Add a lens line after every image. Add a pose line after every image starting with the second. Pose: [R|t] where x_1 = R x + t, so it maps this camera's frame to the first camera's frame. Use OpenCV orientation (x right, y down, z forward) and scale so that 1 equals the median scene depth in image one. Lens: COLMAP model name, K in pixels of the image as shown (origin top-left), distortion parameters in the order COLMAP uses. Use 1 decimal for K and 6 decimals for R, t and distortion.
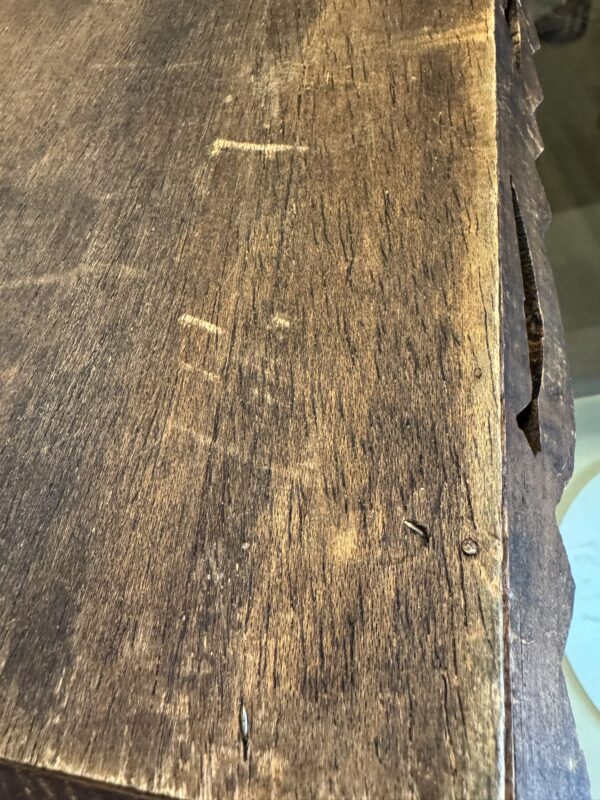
lens RADIAL K [[558.7, 0, 300.0], [0, 558.7, 400.0], [0, 0, 1]] dist [0.000189, 0.003326]
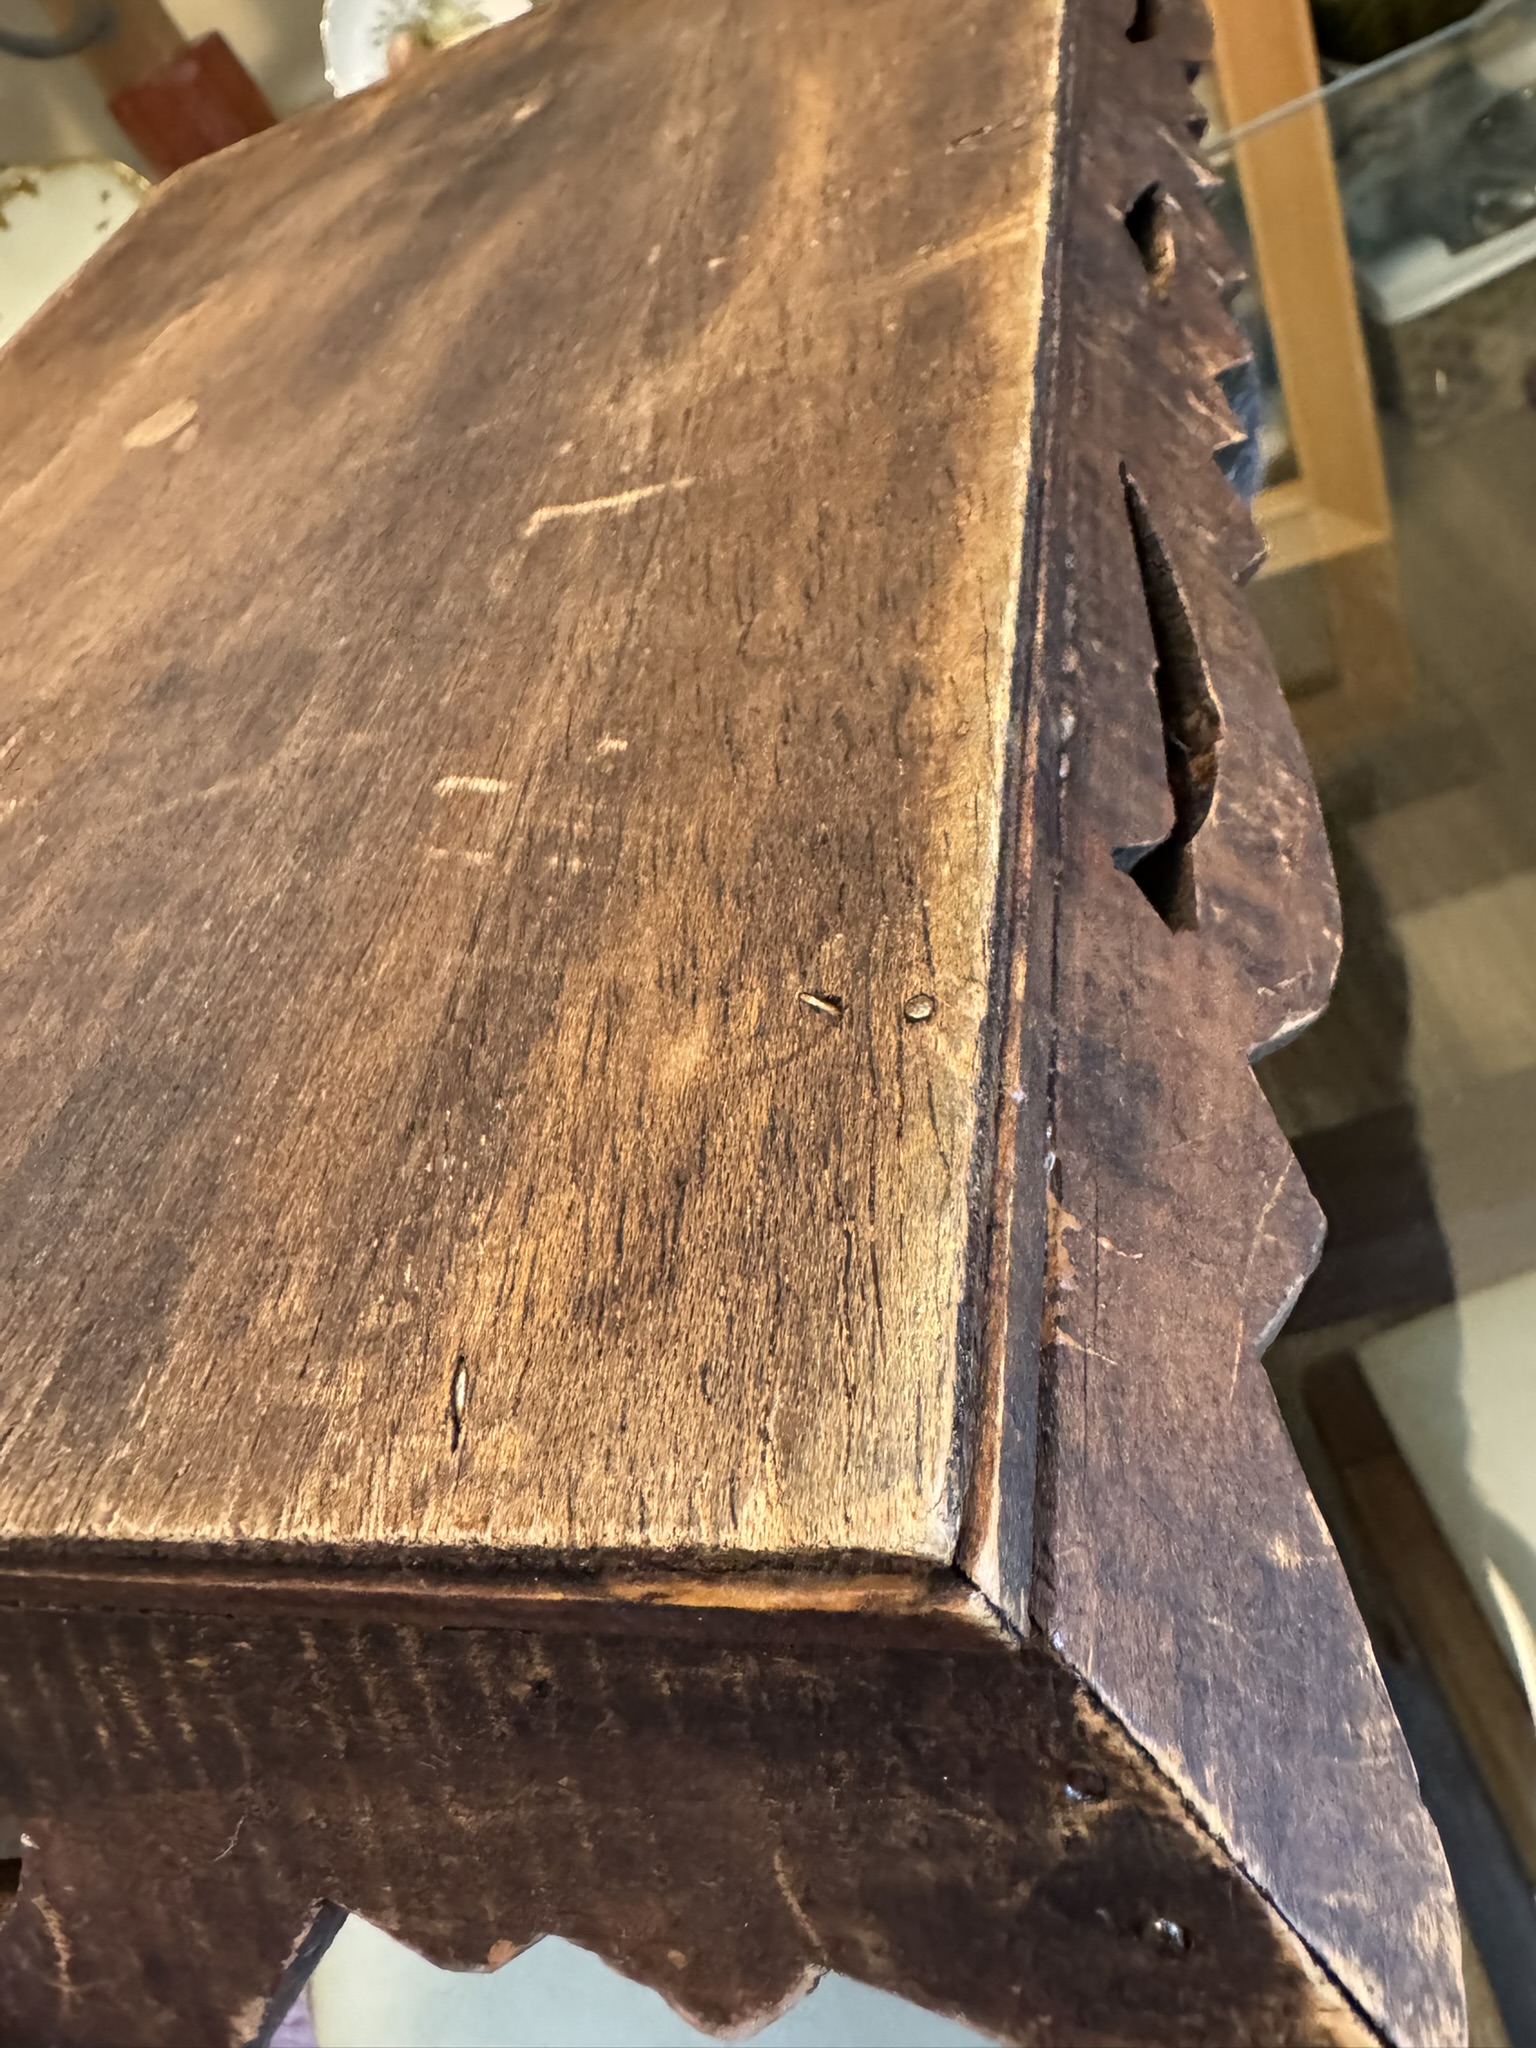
lens RADIAL K [[1430.3, 0, 768.0], [0, 1430.3, 1024.0], [0, 0, 1]] dist [0.000189, 0.003326]
pose [[0.976970, -0.121247, -0.175580, 0.344224], [0.073363, 0.963572, -0.257189, 0.511662], [0.200367, 0.238385, 0.950277, -0.155177]]
